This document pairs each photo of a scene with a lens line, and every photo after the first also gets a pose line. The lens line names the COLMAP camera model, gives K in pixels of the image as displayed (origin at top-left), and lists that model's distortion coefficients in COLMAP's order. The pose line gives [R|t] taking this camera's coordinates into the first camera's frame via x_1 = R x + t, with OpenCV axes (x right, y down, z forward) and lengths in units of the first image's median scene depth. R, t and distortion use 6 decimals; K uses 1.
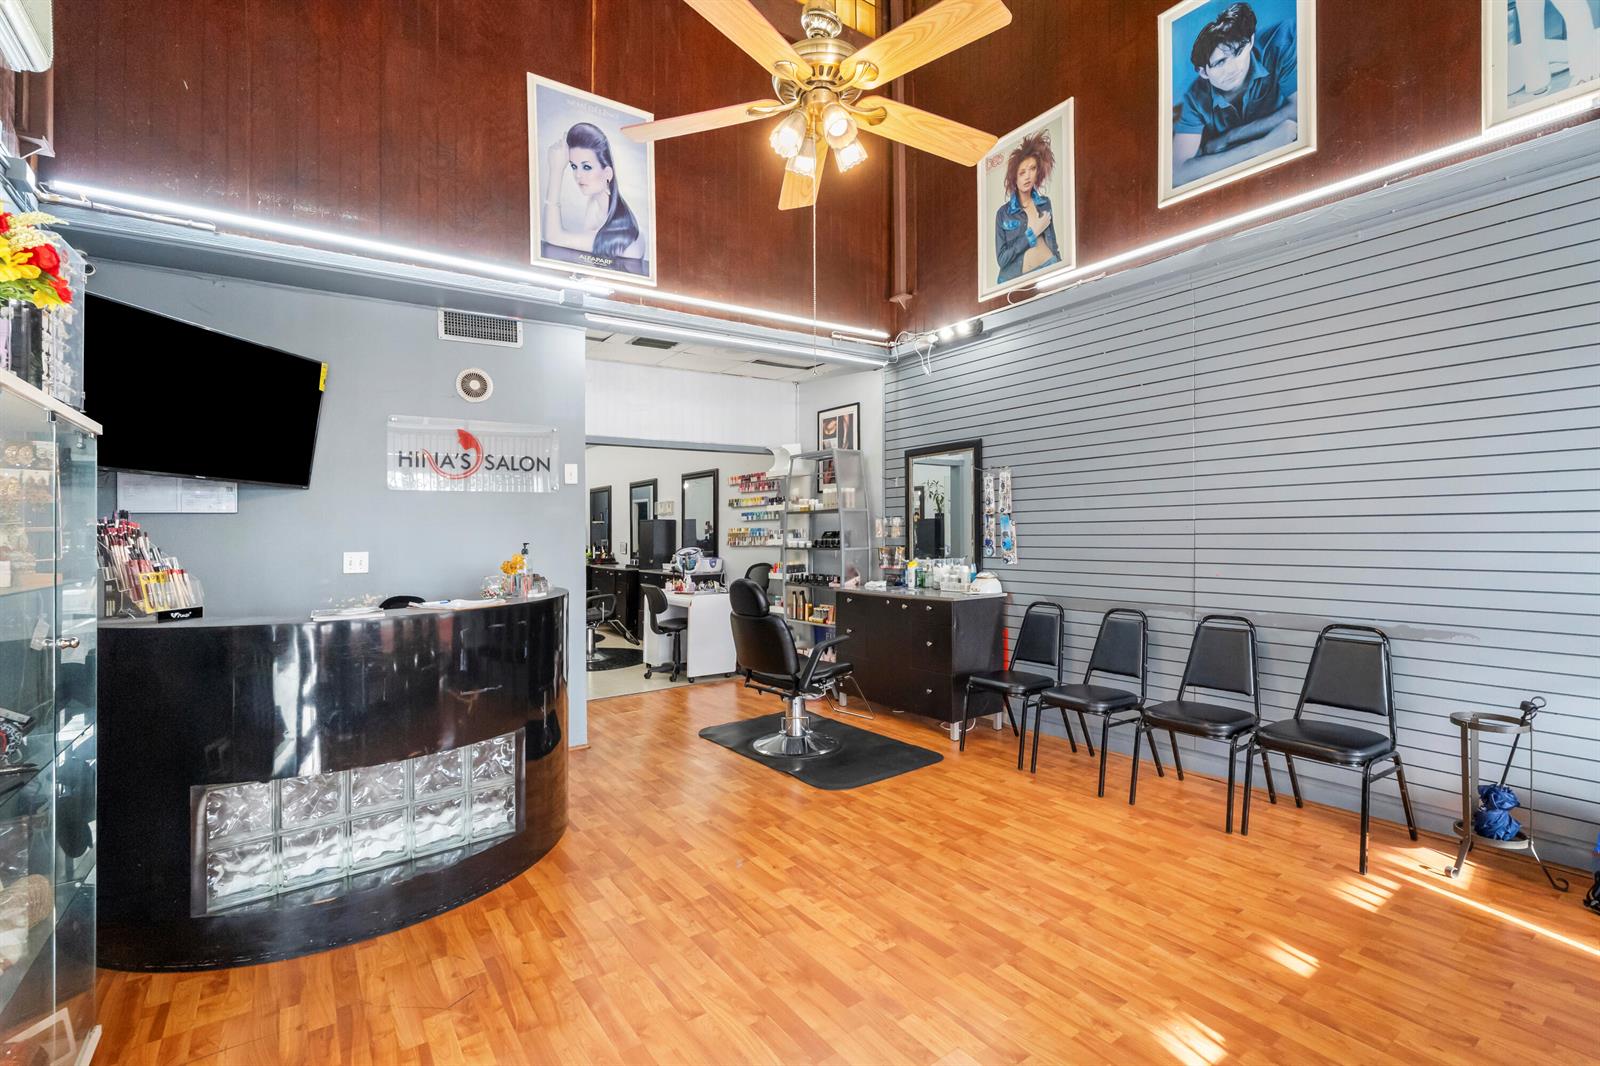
lens RADIAL K [[718.1, 0, 795.8], [0, 718.1, 534.5], [0, 0, 1]] dist [-0.000872, -0.000093]
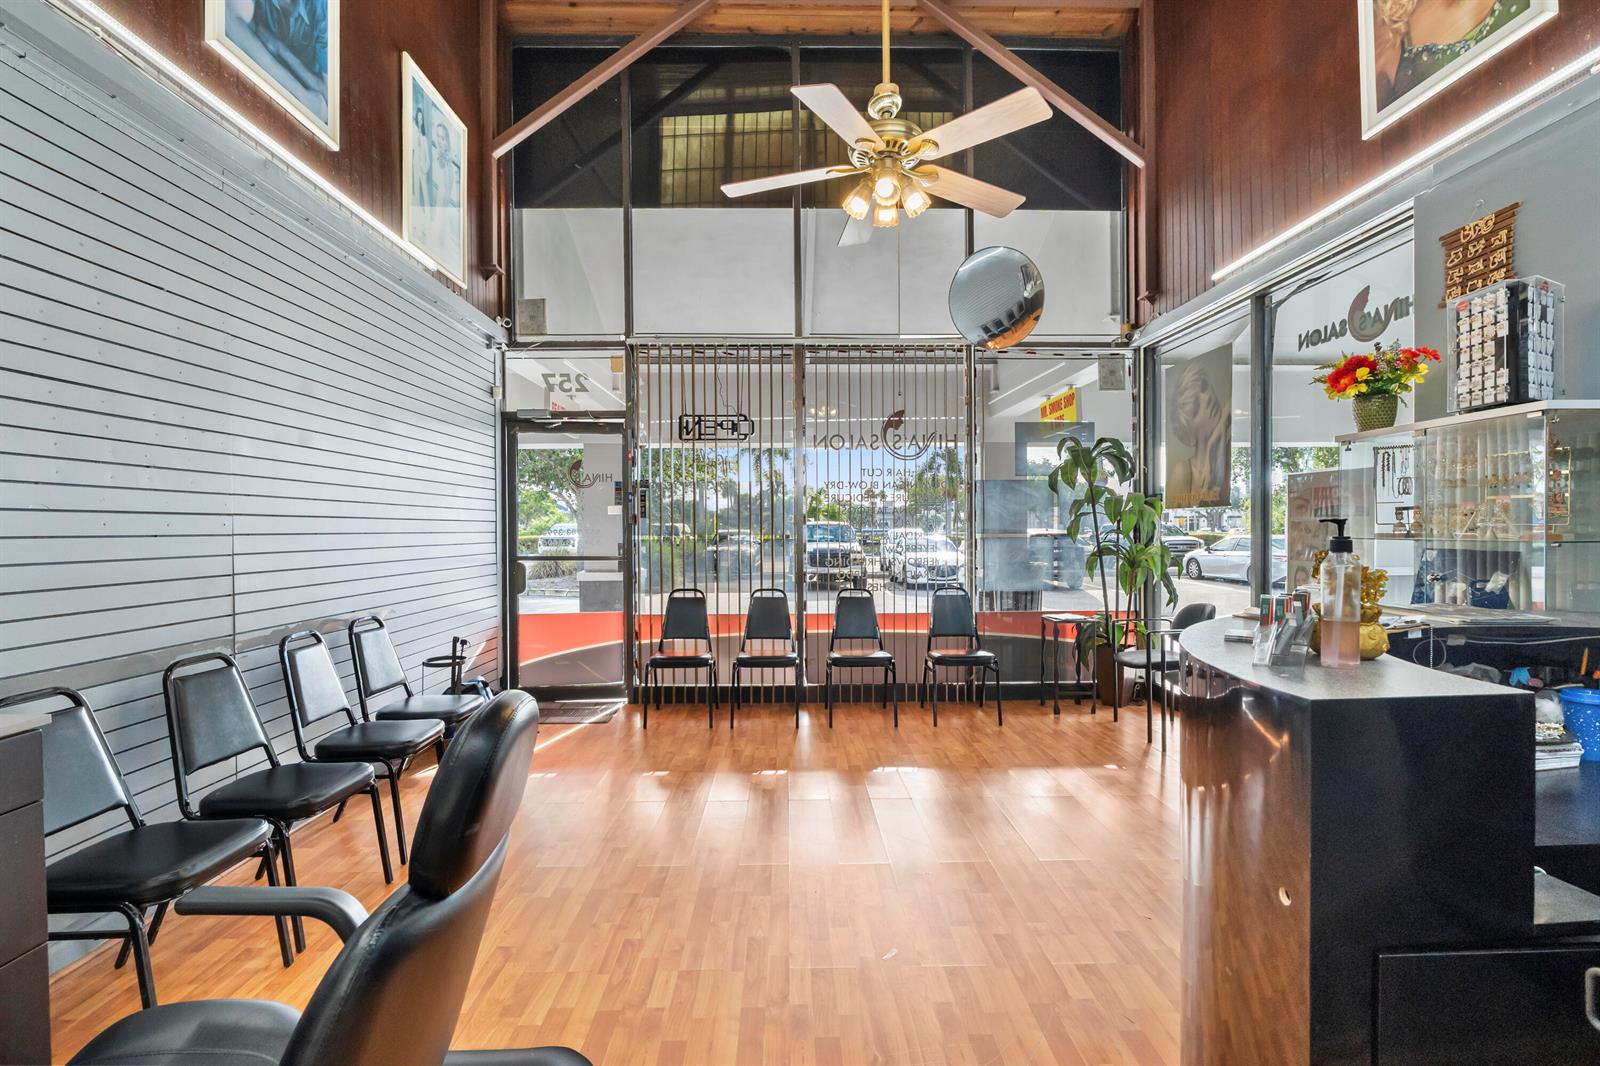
lens RADIAL K [[718.1, 0, 795.8], [0, 718.1, 534.5], [0, 0, 1]] dist [-0.000872, -0.000093]
pose [[-0.824603, 0.017066, 0.565454, -0.304242], [0.022497, 0.999743, 0.002634, 0.009641], [-0.565264, 0.014893, -0.824776, 1.185558]]
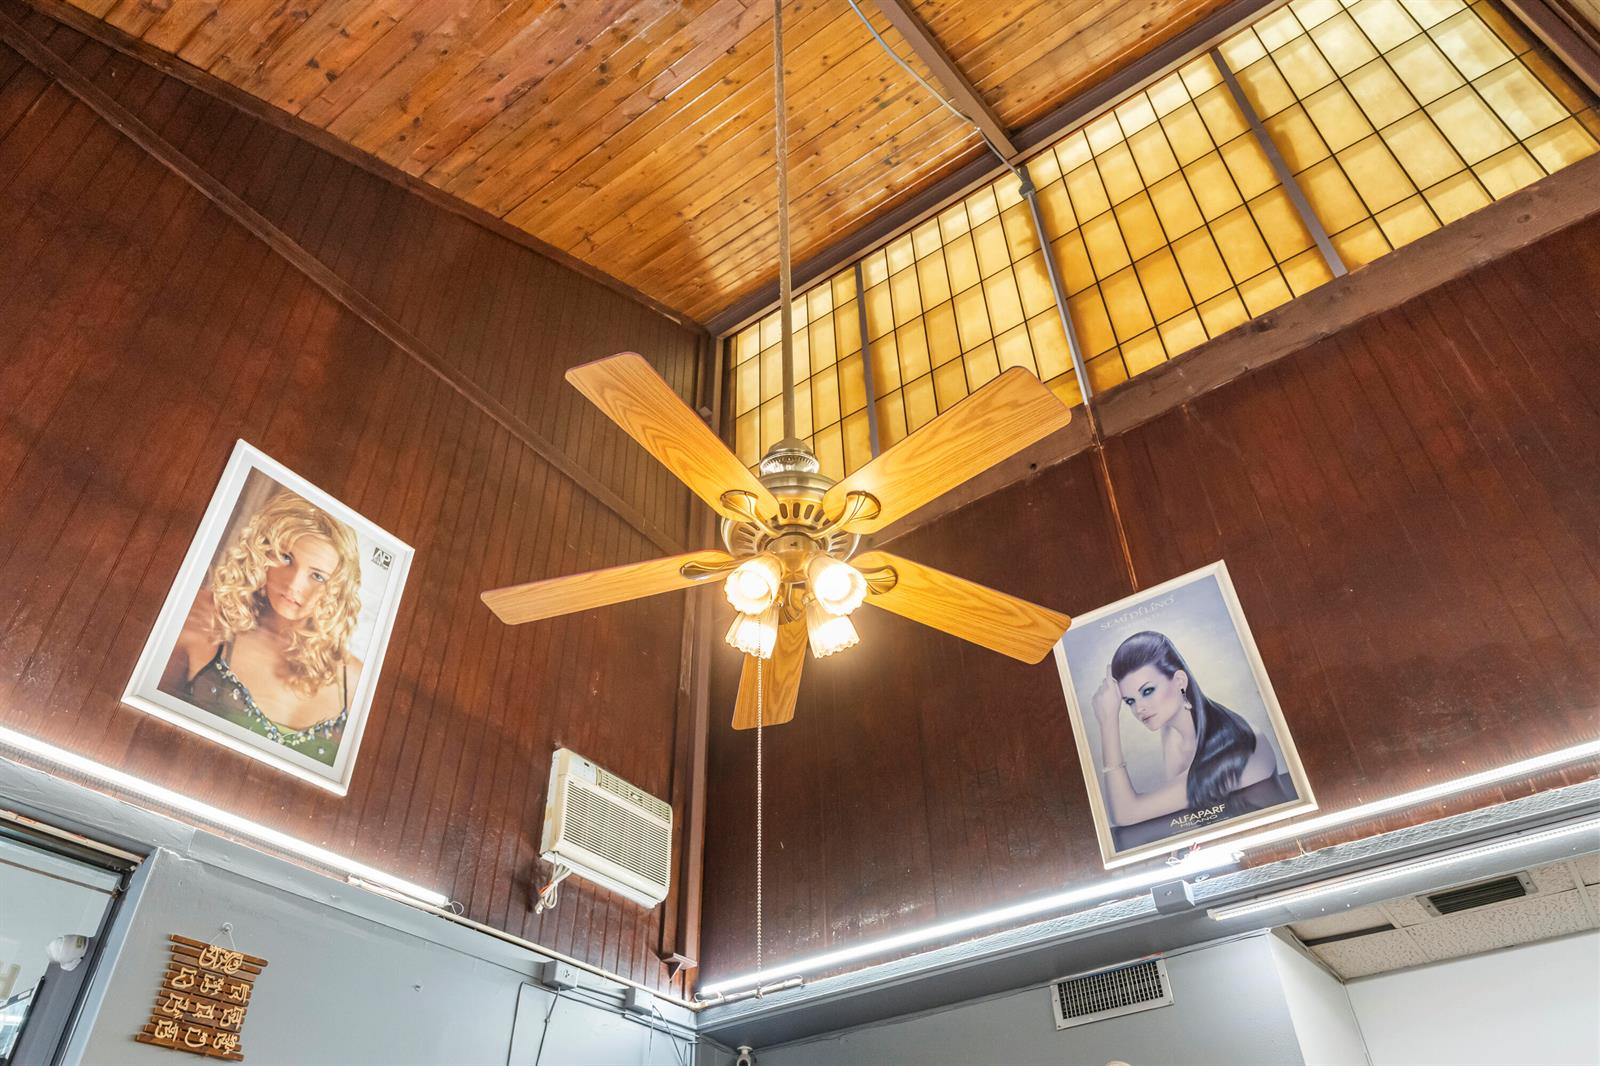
lens RADIAL K [[1078.5, 0, 800.0], [0, 1078.5, 533.0], [0, 0, 1]] dist [0.000251, -0.001235]
pose [[0.329388, -0.600421, -0.728696, 0.421582], [0.011868, 0.774337, -0.632663, -0.000016], [0.944120, 0.199743, 0.262183, 0.415569]]
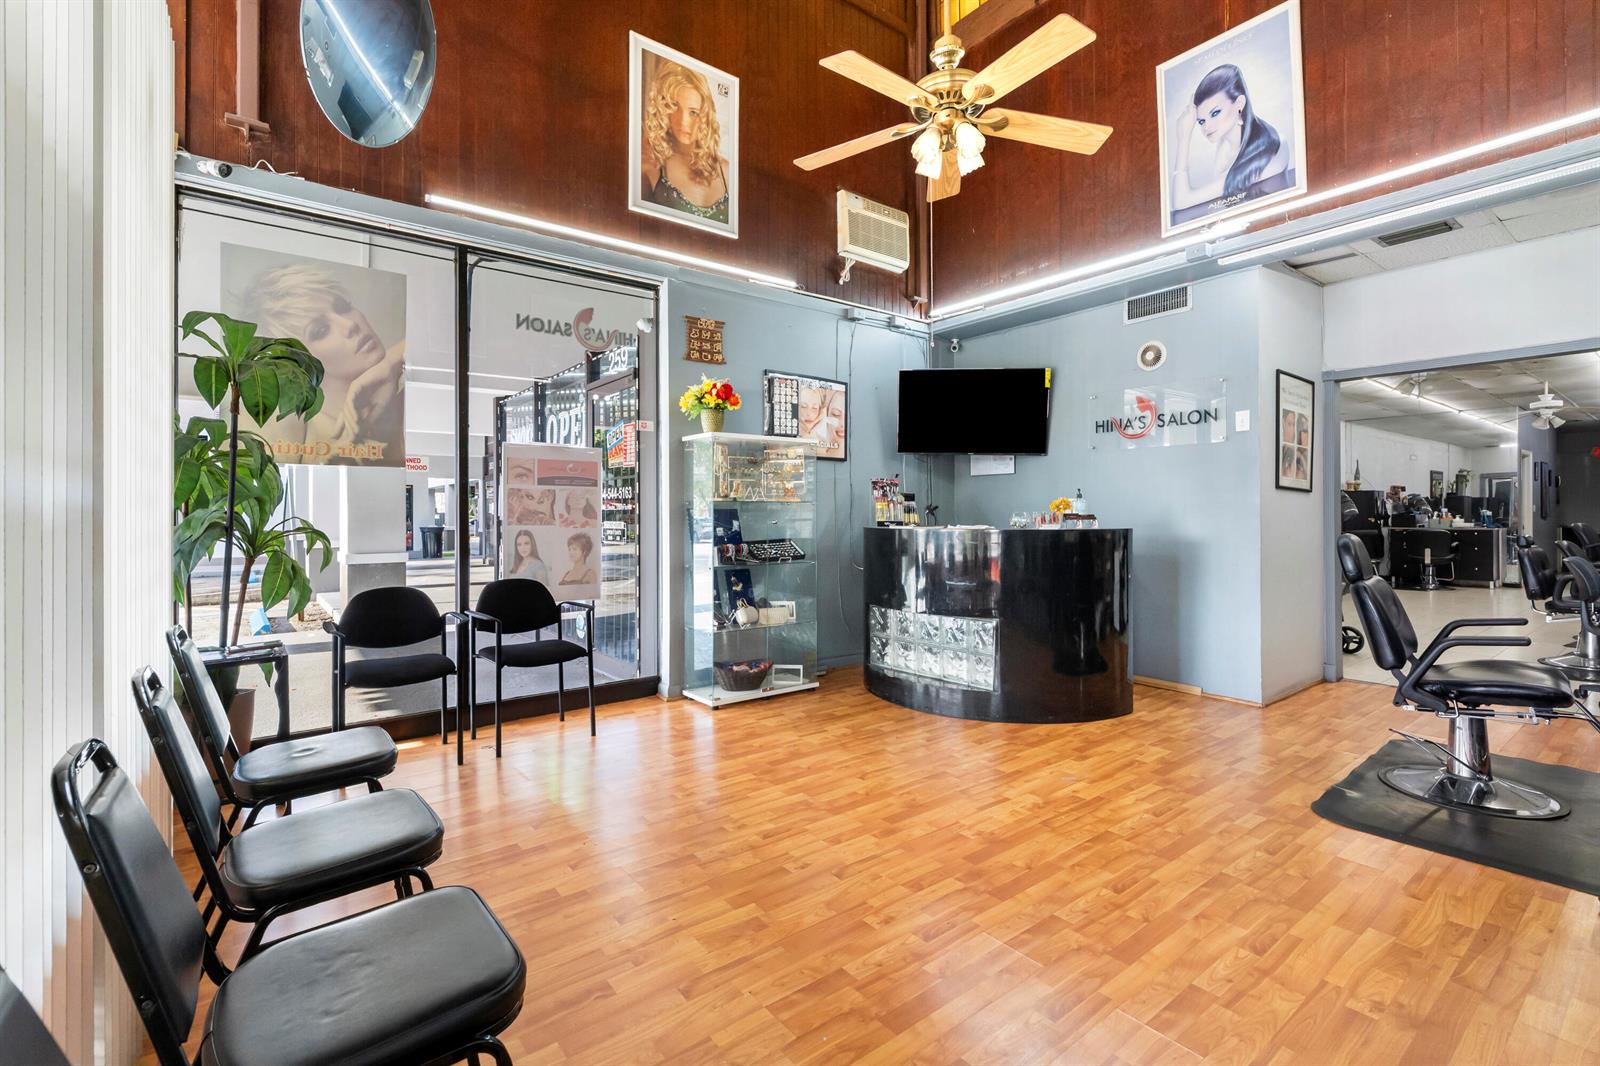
lens RADIAL K [[714.3, 0, 797.7], [0, 714.3, 512.7], [0, 0, 1]] dist [-0.002695, -0.000005]
pose [[0.042594, 0.019871, -0.998895, 0.694957], [-0.000167, 0.999802, 0.019881, 0.023464], [0.999092, -0.000680, 0.042589, 0.385253]]
